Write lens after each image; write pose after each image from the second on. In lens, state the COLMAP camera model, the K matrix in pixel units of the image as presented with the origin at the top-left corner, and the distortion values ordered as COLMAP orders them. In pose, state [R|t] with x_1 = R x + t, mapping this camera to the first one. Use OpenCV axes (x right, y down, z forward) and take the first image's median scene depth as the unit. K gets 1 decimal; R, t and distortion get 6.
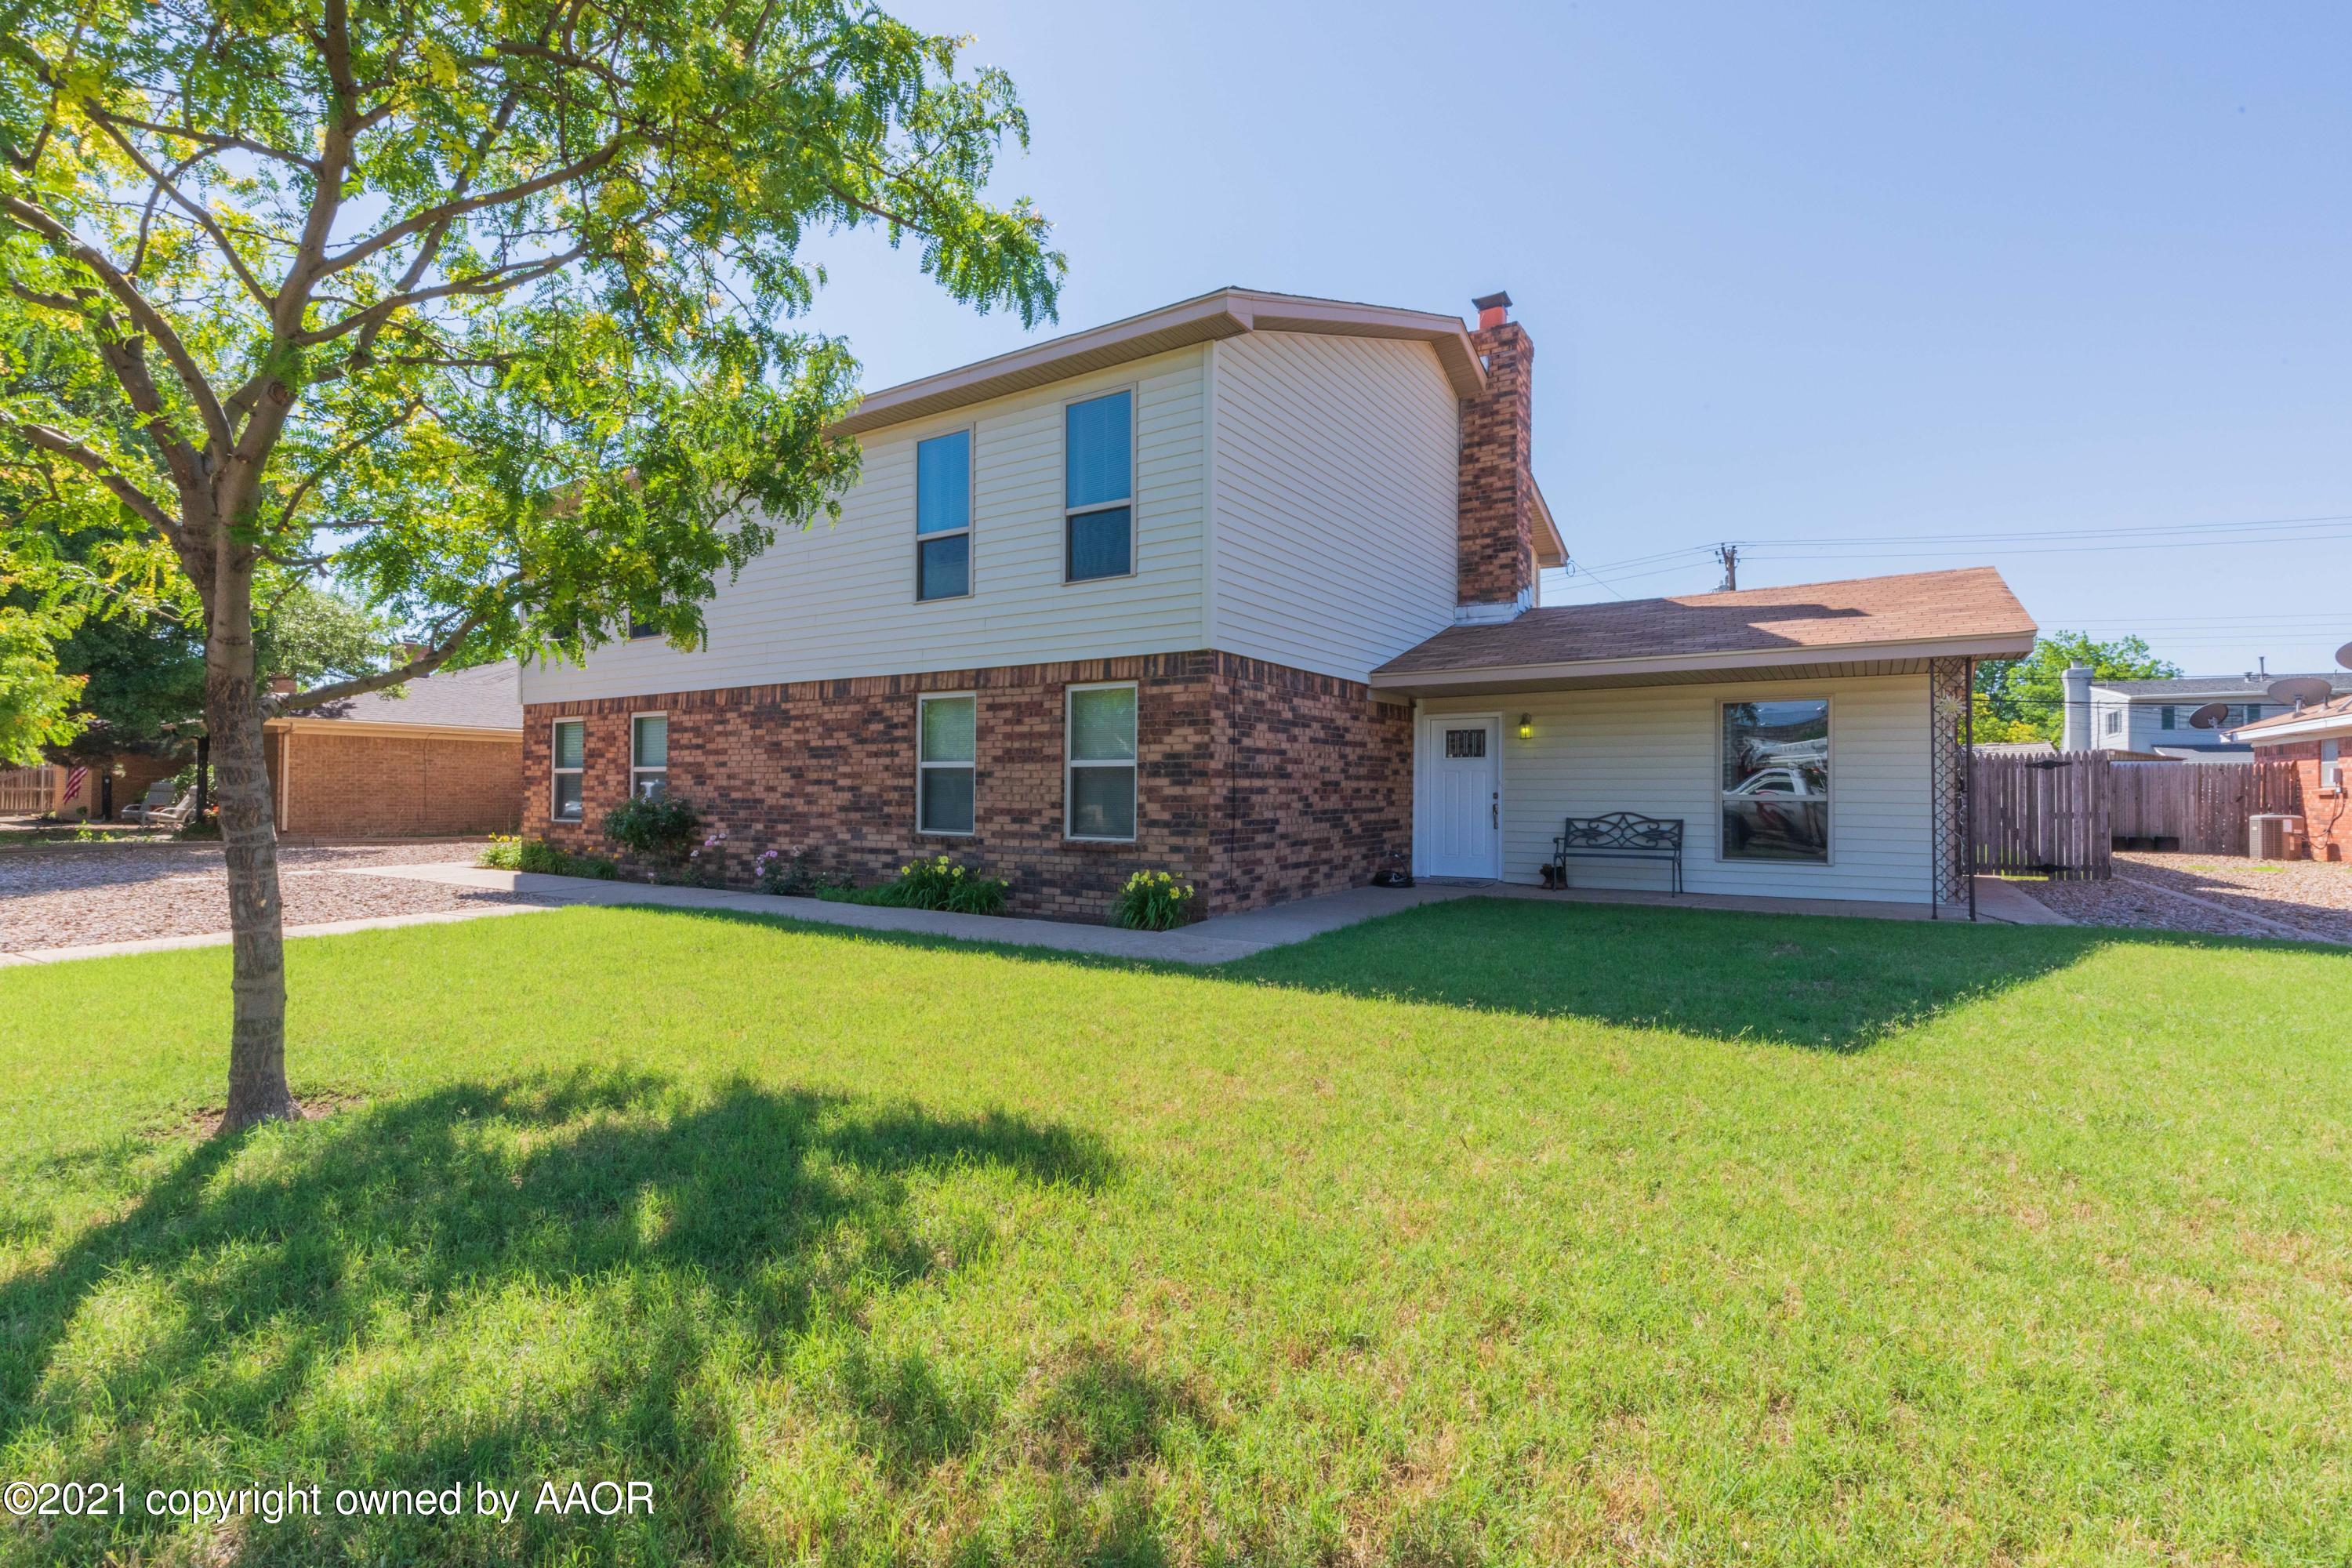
lens RADIAL K [[1038.9, 0, 1182.1], [0, 1038.9, 778.9], [0, 0, 1]] dist [0.003379, 0.000988]
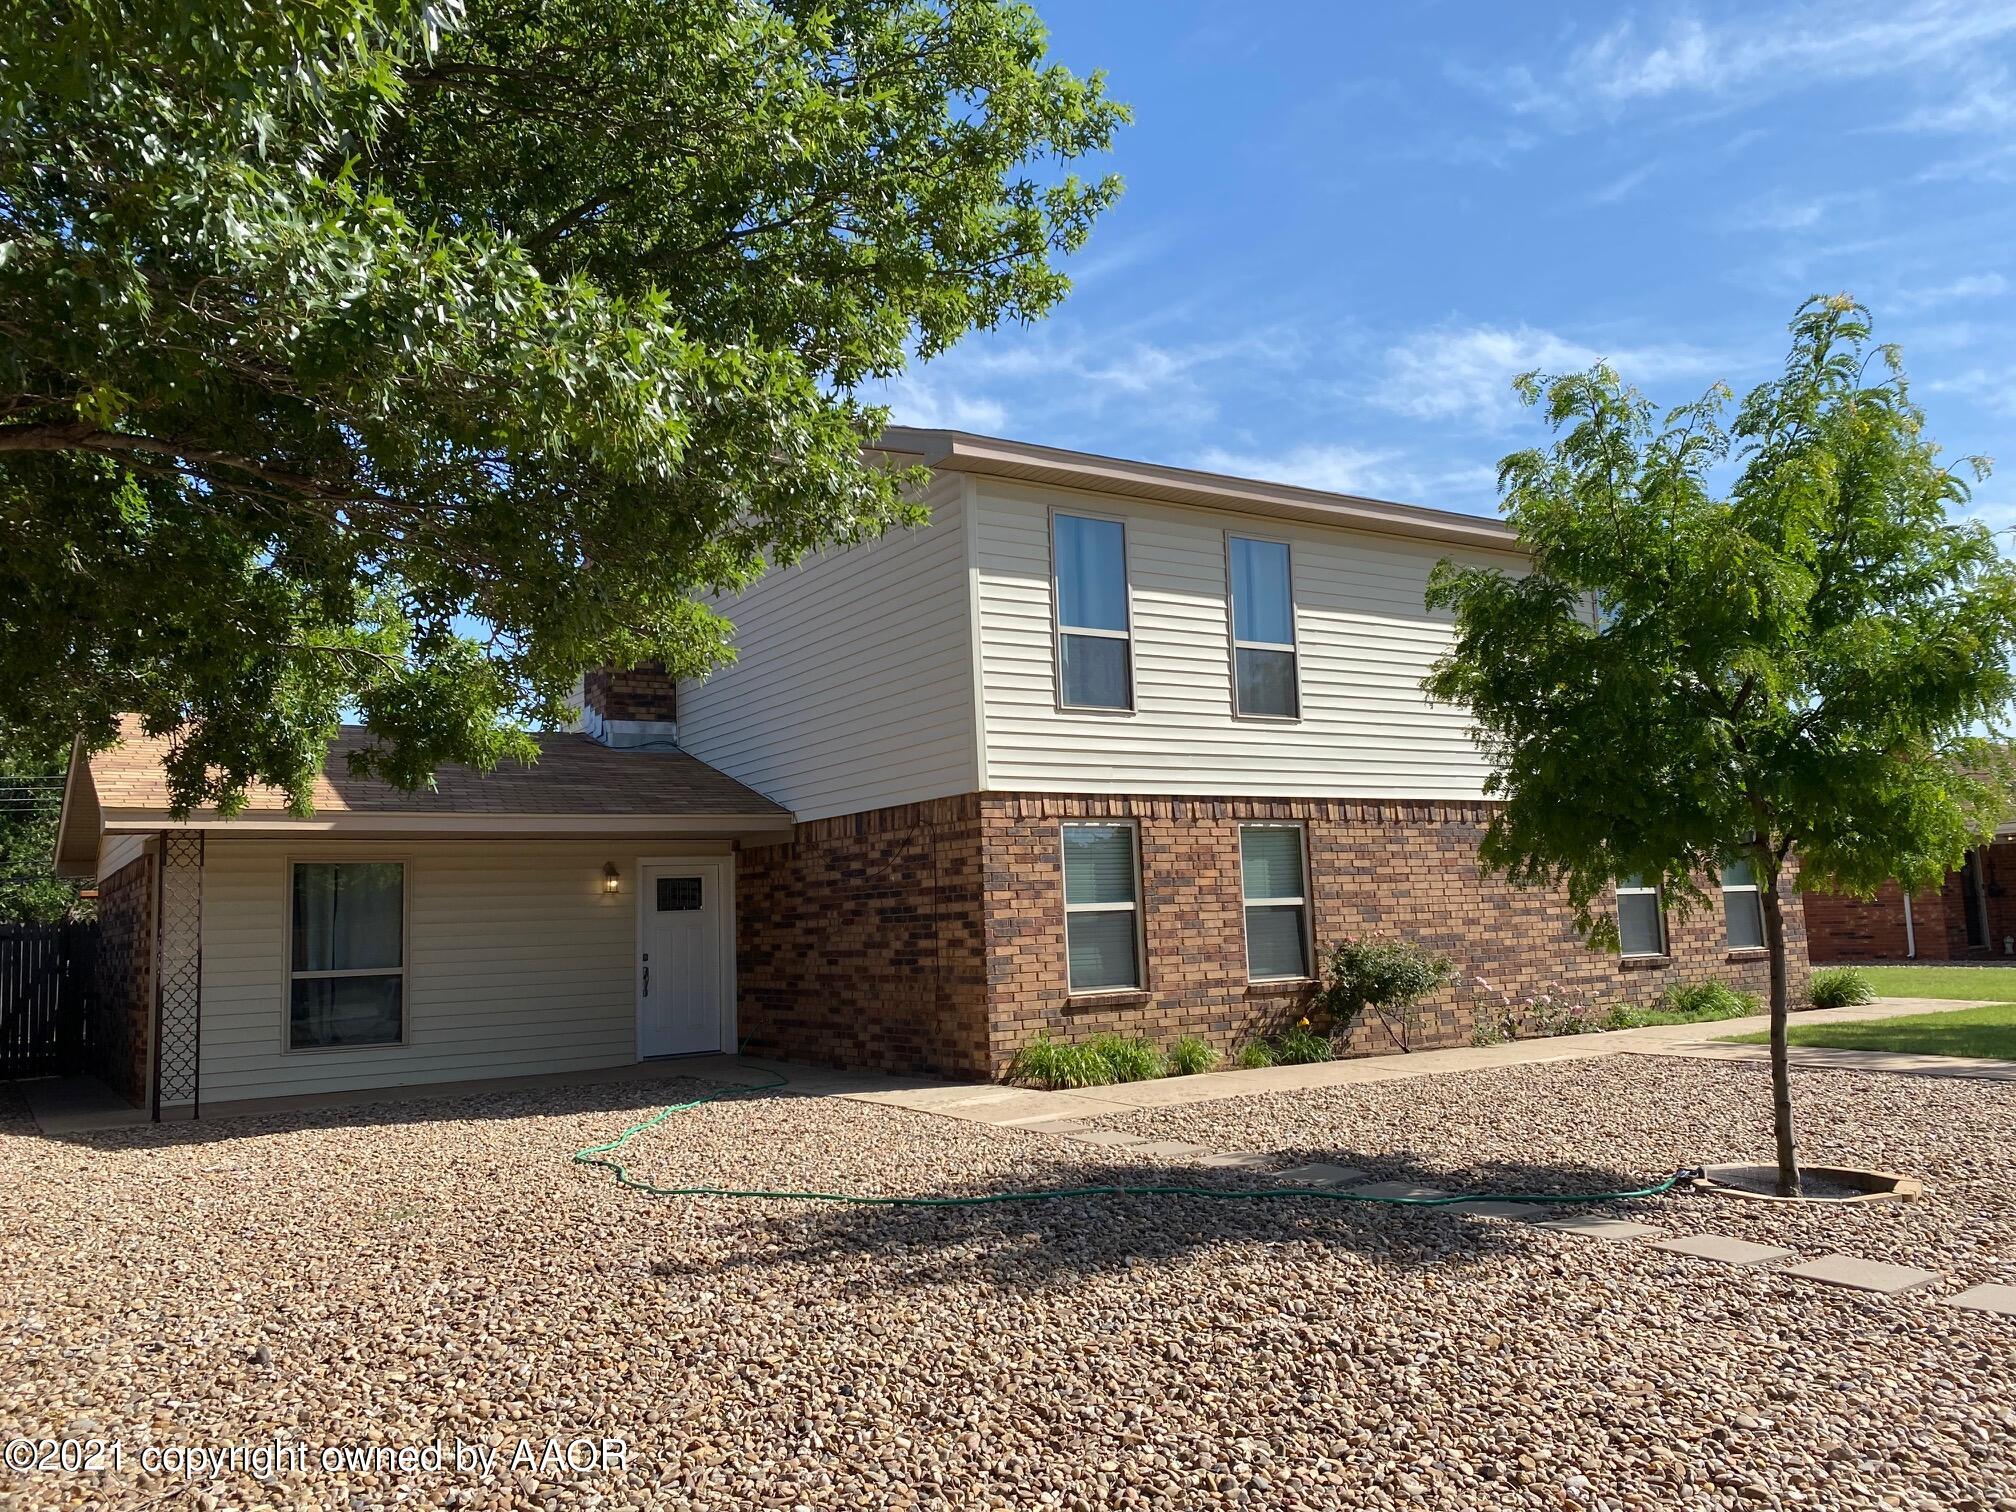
lens RADIAL K [[1559.8, 0, 1002.1], [0, 1559.8, 755.9], [0, 0, 1]] dist [0.093836, -0.198687]
pose [[0.401037, 0.081846, 0.912398, -1.831605], [0.030363, 0.994266, -0.102536, -0.005497], [-0.915559, 0.068823, 0.396252, 0.873994]]
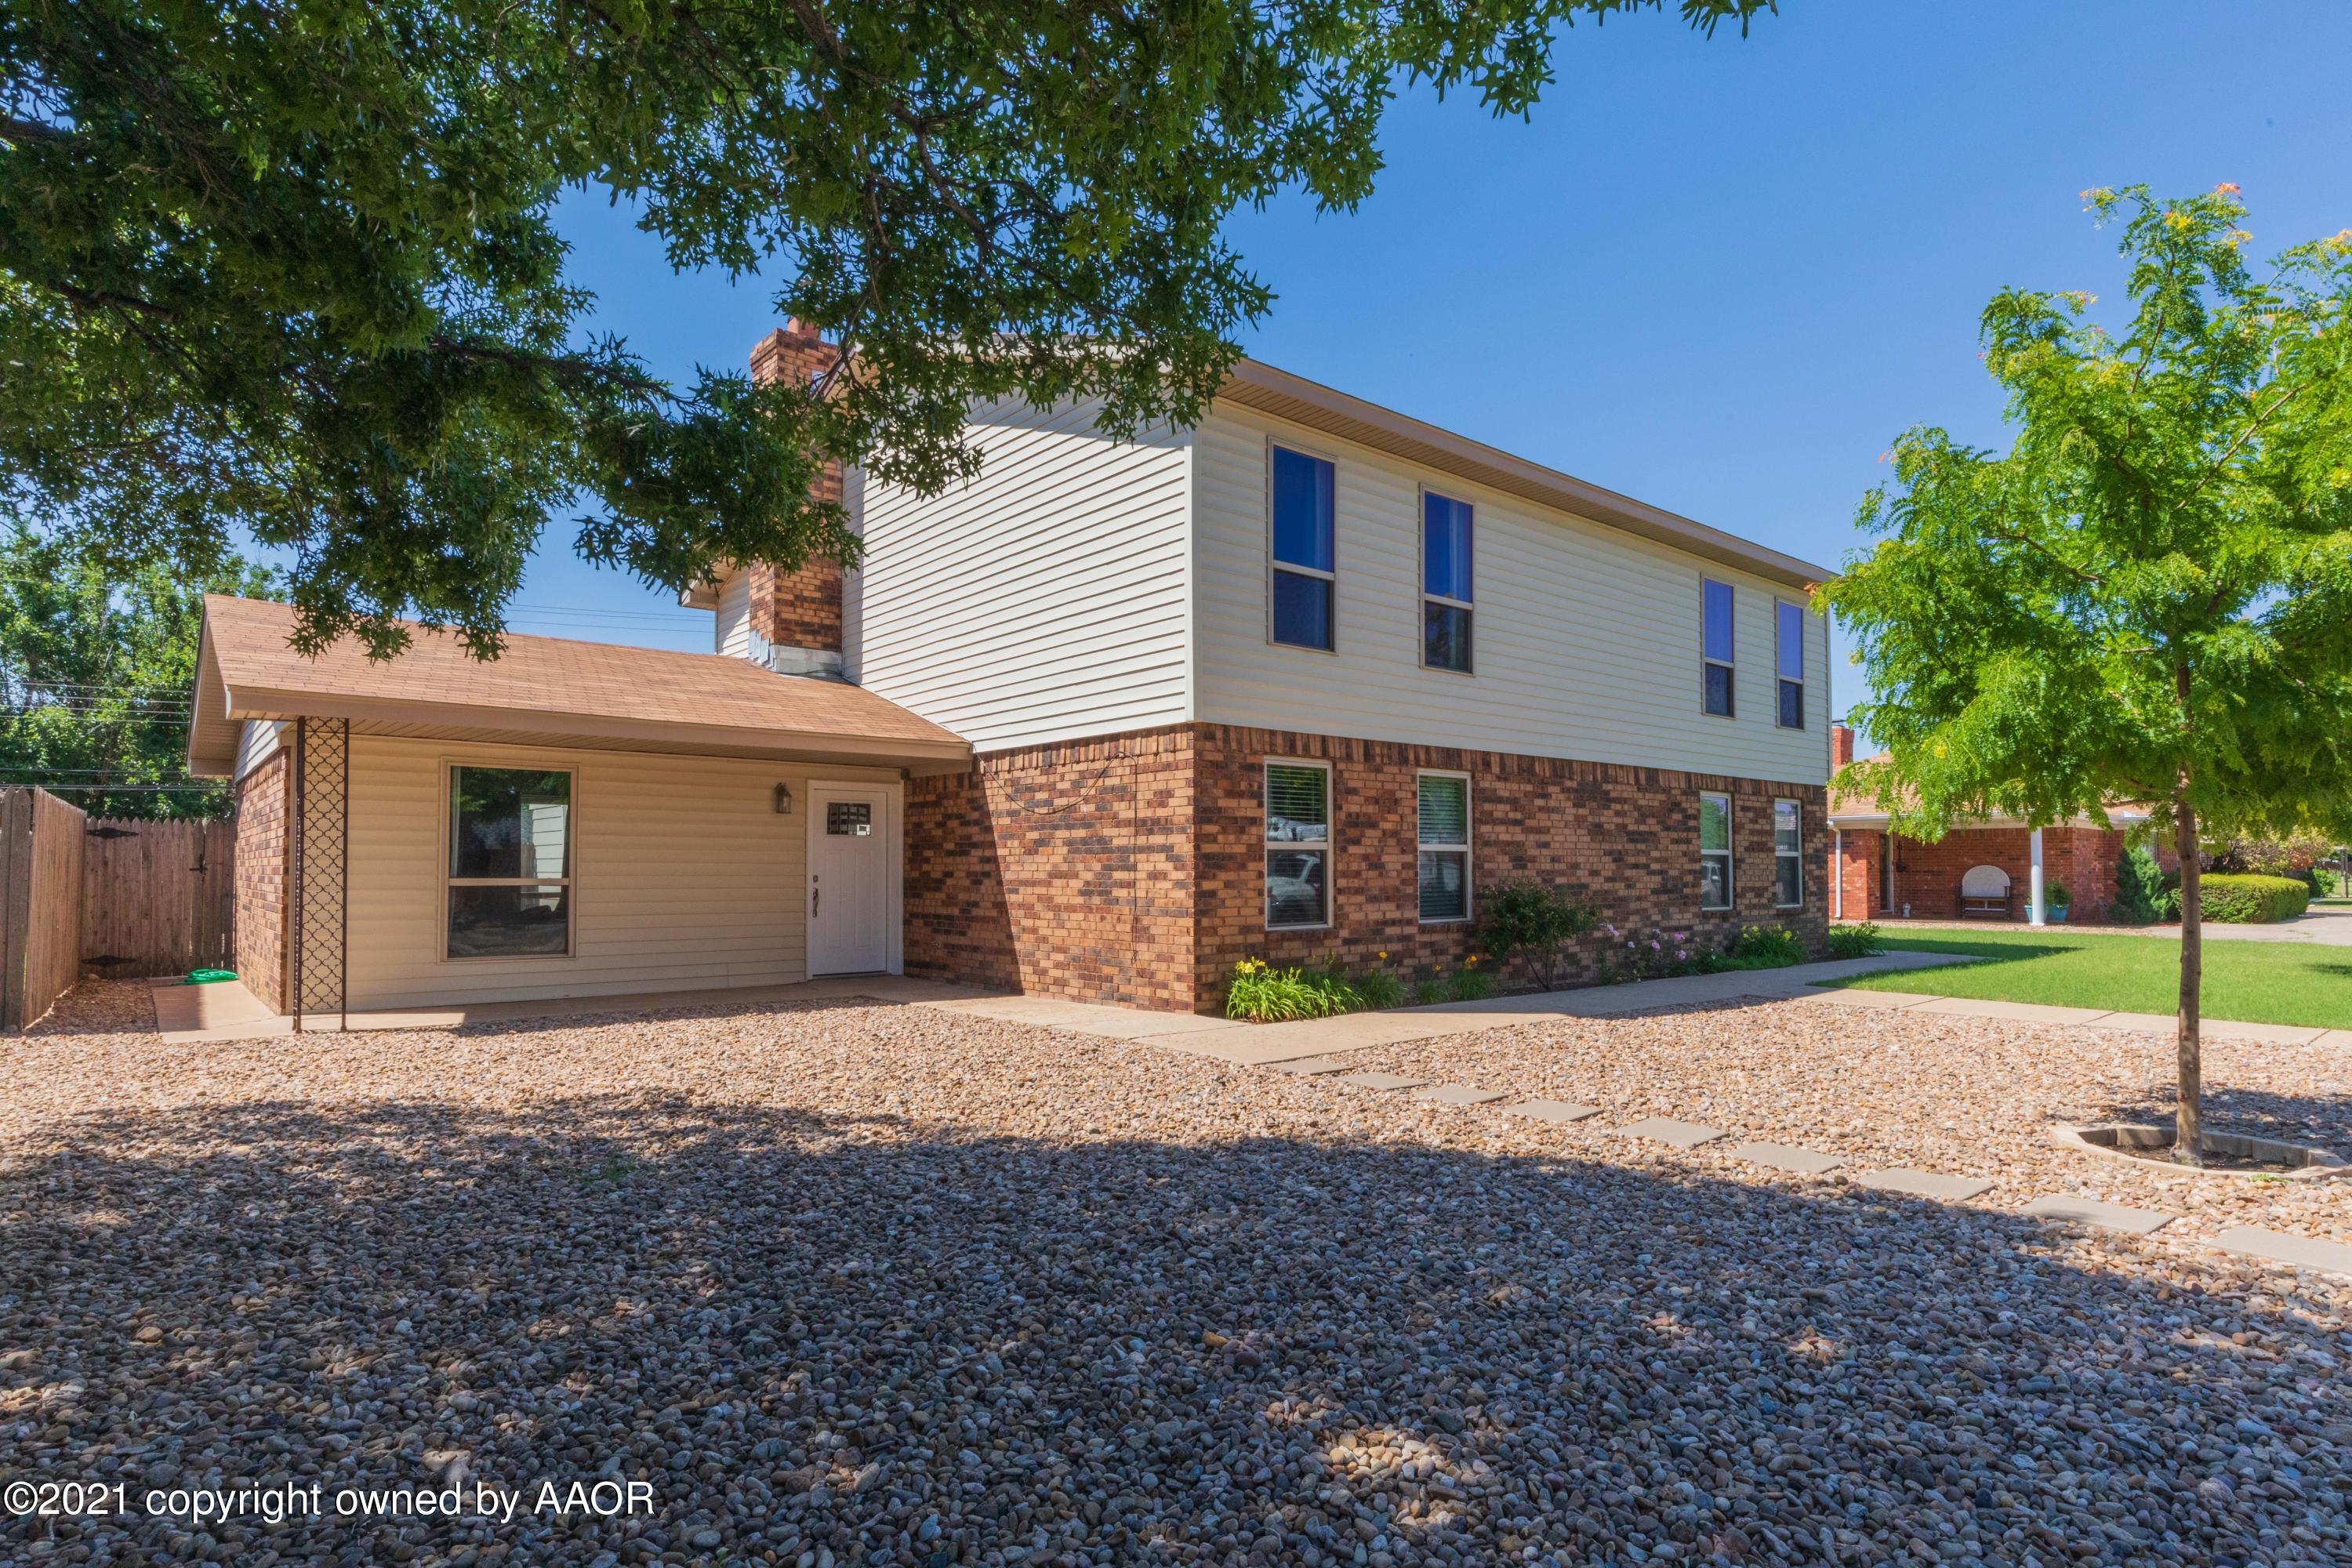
lens RADIAL K [[1255.6, 0, 1204.2], [0, 1255.6, 862.7], [0, 0, 1]] dist [-0.002240, -0.000725]
pose [[0.279065, 0.002546, 0.960269, -1.663637], [-0.006580, 0.999978, -0.000739, 0.003497], [-0.960250, -0.006113, 0.279076, 1.074839]]
